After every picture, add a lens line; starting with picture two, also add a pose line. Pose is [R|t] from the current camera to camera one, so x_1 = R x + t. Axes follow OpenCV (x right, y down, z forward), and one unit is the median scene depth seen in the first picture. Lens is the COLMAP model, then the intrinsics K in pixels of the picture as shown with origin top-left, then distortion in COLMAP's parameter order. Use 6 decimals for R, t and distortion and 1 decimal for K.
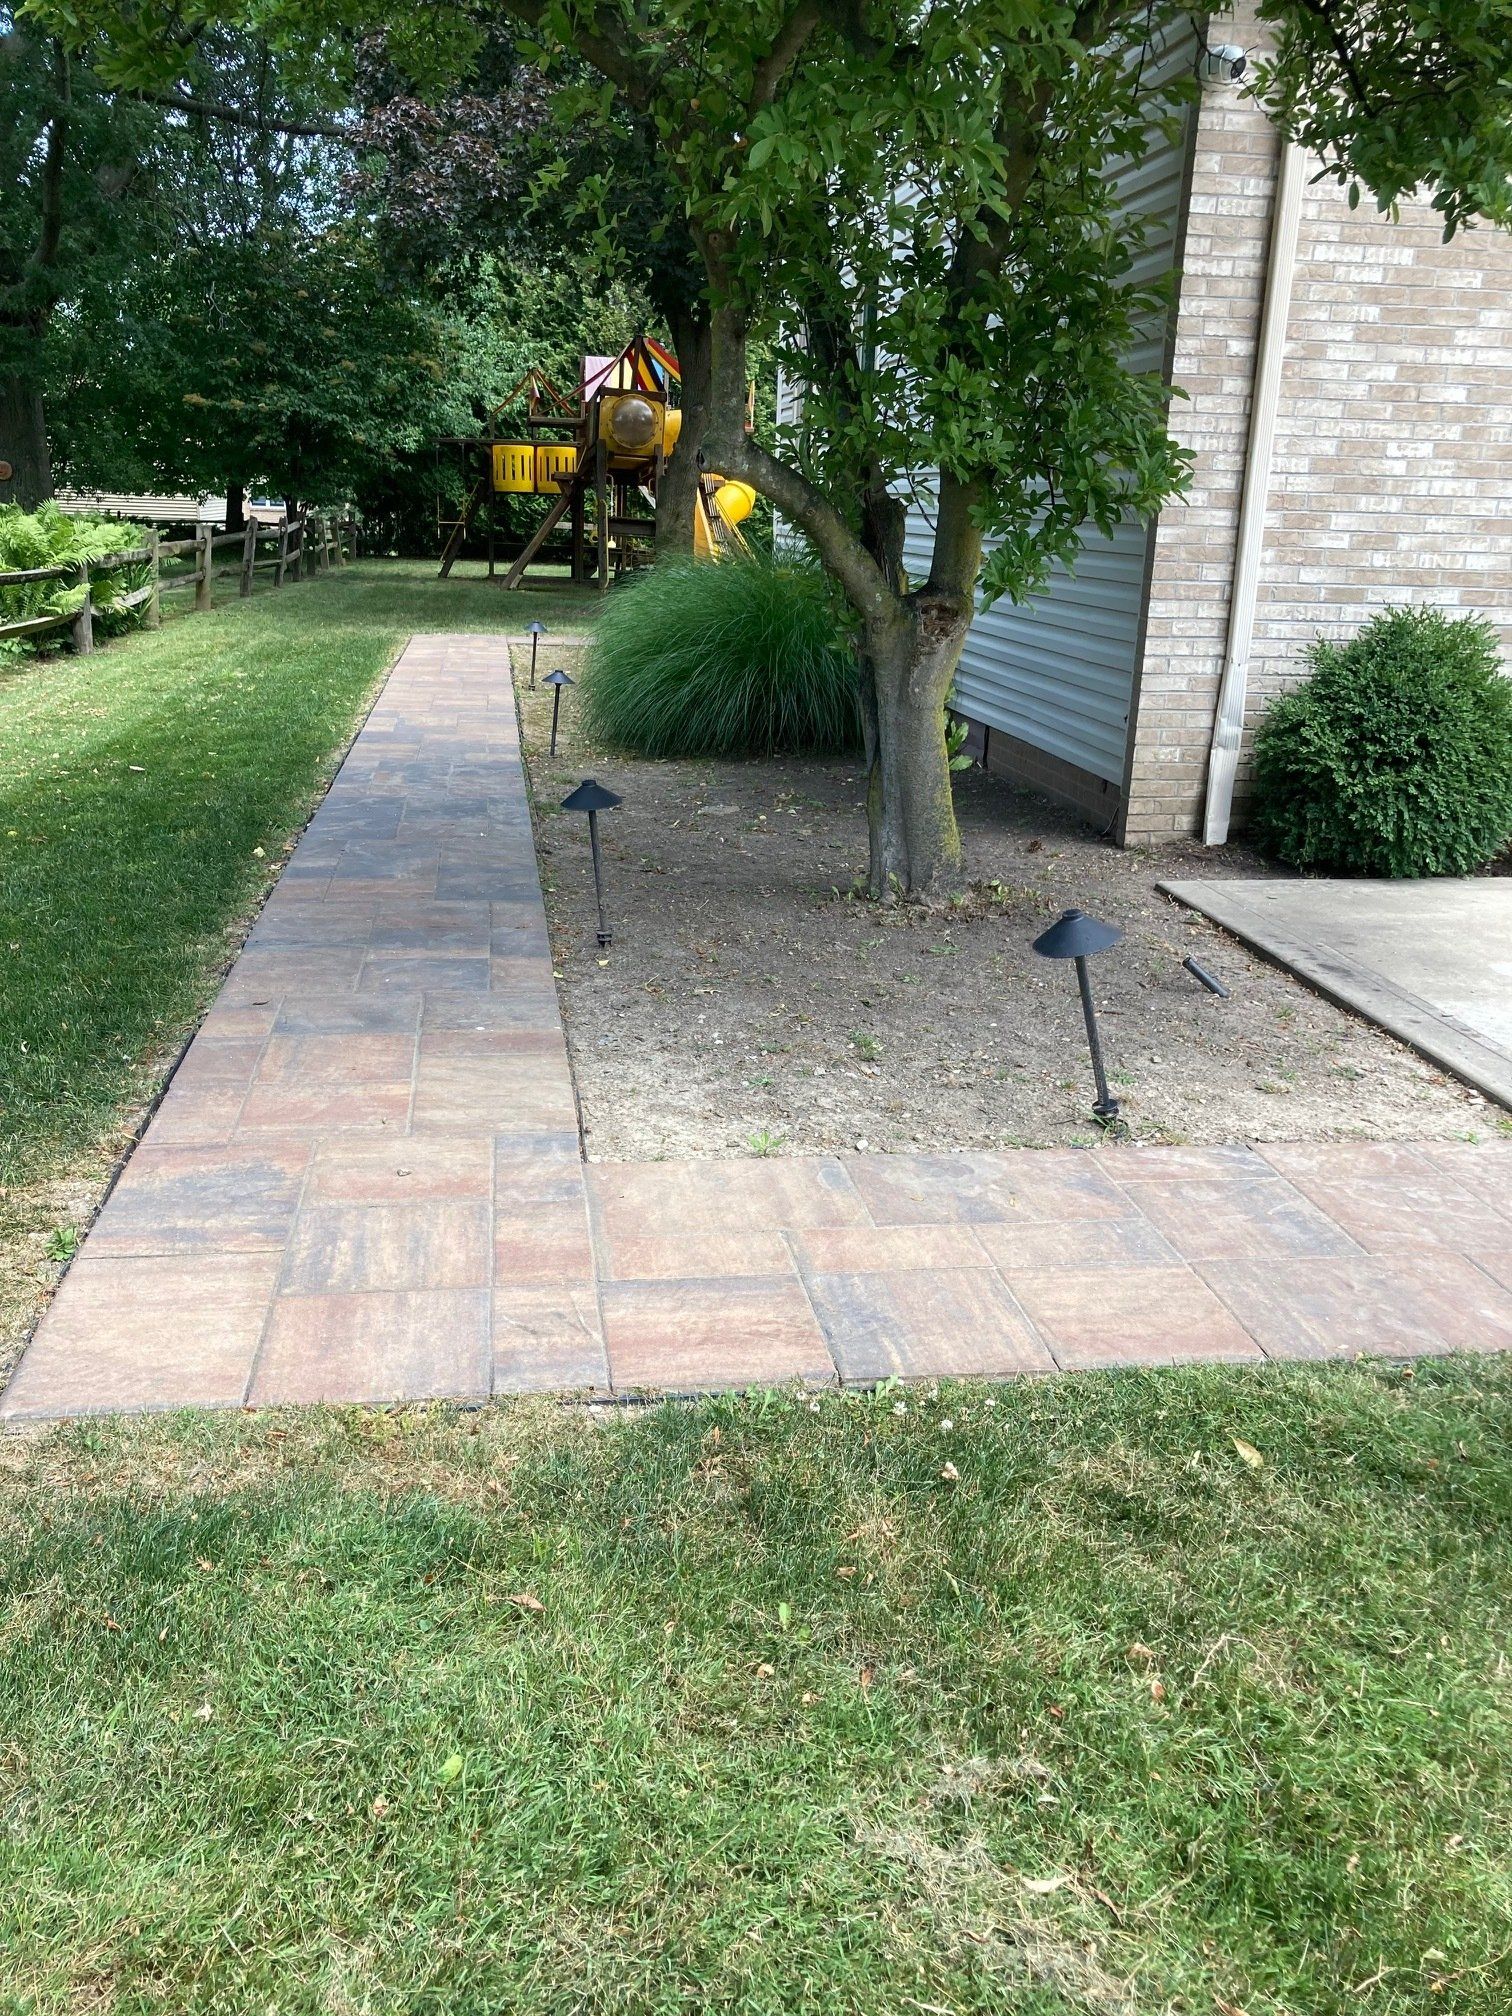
lens RADIAL K [[1616.0, 0, 756.0], [0, 1616.0, 1008.0], [0, 0, 1]] dist [0.002833, -0.004529]
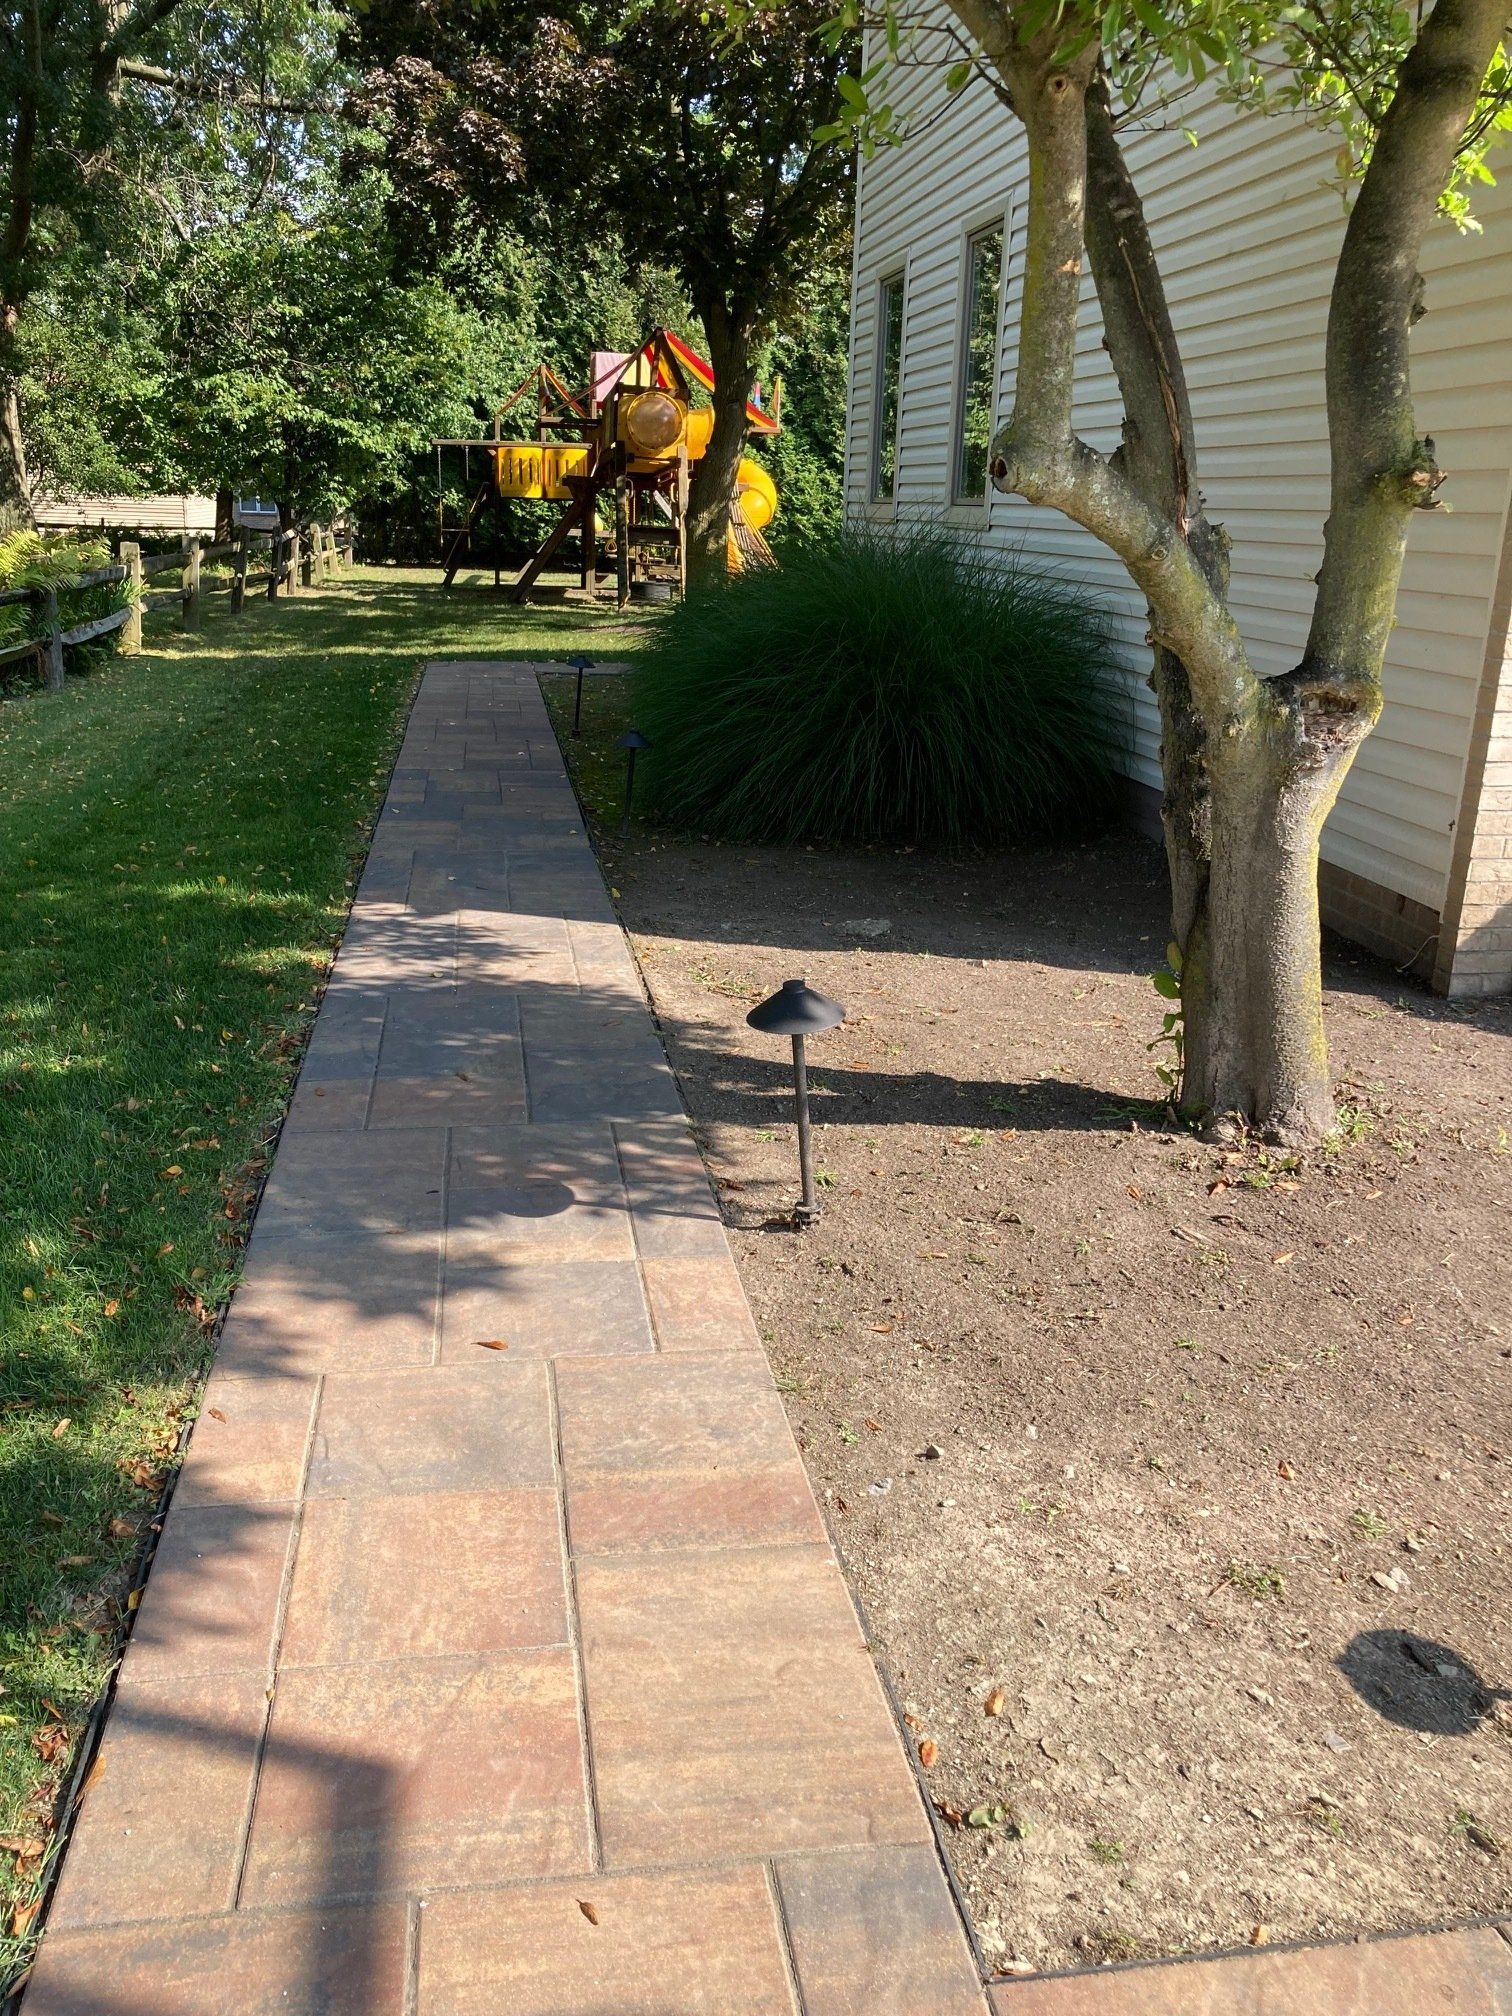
lens RADIAL K [[1552.8, 0, 756.0], [0, 1552.8, 1008.0], [0, 0, 1]] dist [-0.007812, -0.002959]
pose [[0.999864, -0.007360, 0.014780, -0.031915], [0.007180, 0.999900, 0.012210, -0.034478], [-0.014869, -0.012102, 0.999816, 0.099064]]
